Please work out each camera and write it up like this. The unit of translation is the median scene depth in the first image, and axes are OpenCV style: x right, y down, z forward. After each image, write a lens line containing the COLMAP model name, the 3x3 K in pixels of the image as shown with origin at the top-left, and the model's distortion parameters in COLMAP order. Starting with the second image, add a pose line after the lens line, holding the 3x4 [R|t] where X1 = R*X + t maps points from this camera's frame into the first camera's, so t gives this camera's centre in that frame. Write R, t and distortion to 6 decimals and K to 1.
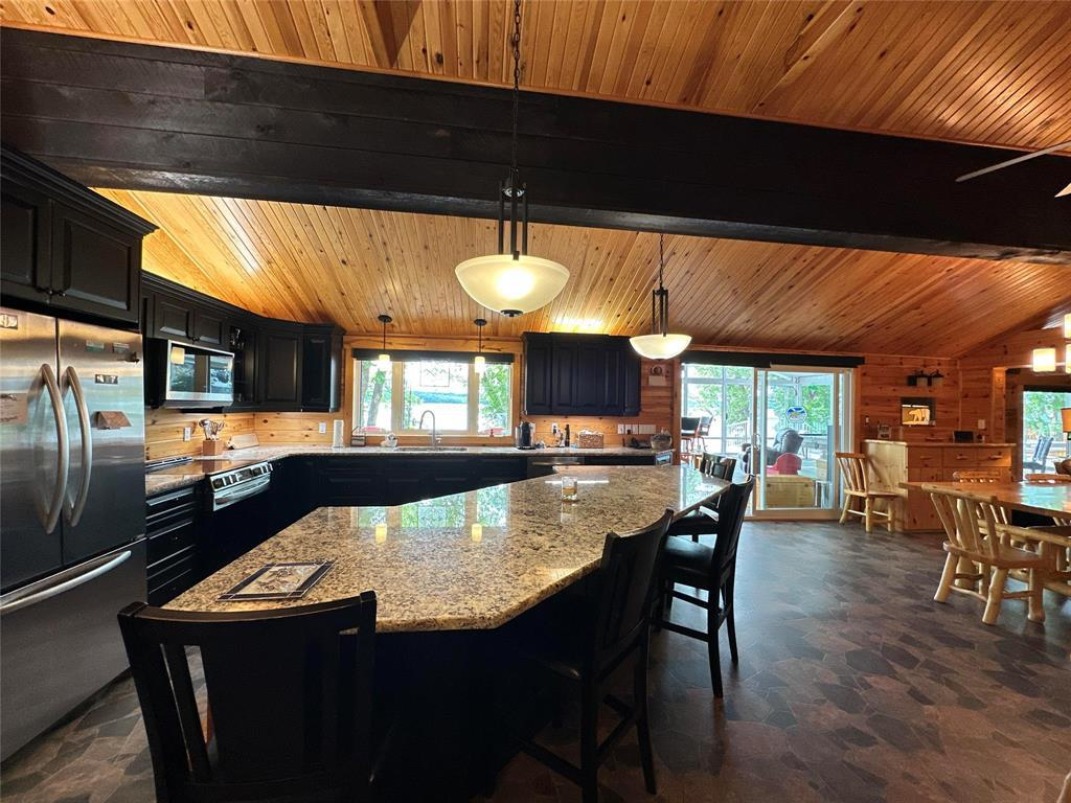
lens RADIAL K [[429.7, 0, 535.5], [0, 429.7, 401.5], [0, 0, 1]] dist [-0.000717, -0.000147]
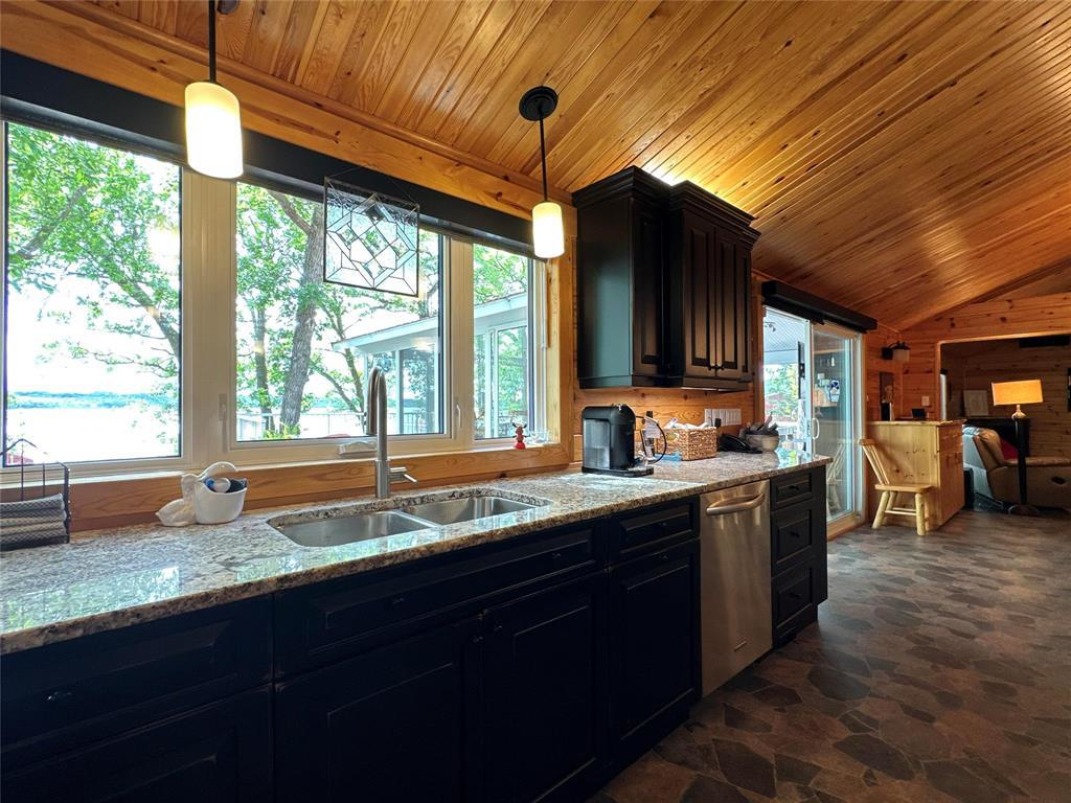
lens RADIAL K [[492.9, 0, 535.6], [0, 492.9, 404.6], [0, 0, 1]] dist [-0.007598, 0.000268]
pose [[0.828617, -0.017685, 0.559536, -0.300320], [0.013969, 0.999843, 0.010914, 0.038564], [-0.559641, -0.001227, 0.828734, 0.611789]]
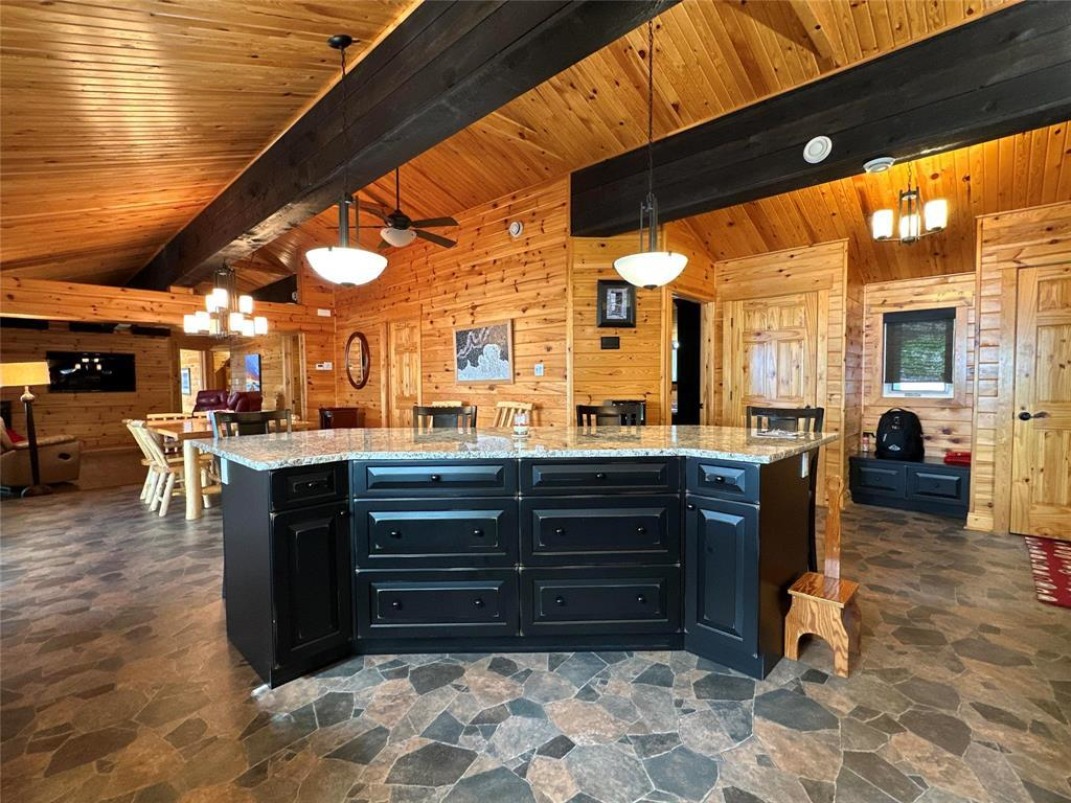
lens RADIAL K [[490.6, 0, 539.6], [0, 490.6, 405.8], [0, 0, 1]] dist [-0.011019, -0.000051]
pose [[-0.637054, -0.048071, 0.769319, -0.343660], [-0.010748, 0.998510, 0.053492, 0.039851], [-0.770744, 0.025808, -0.636622, 0.720359]]
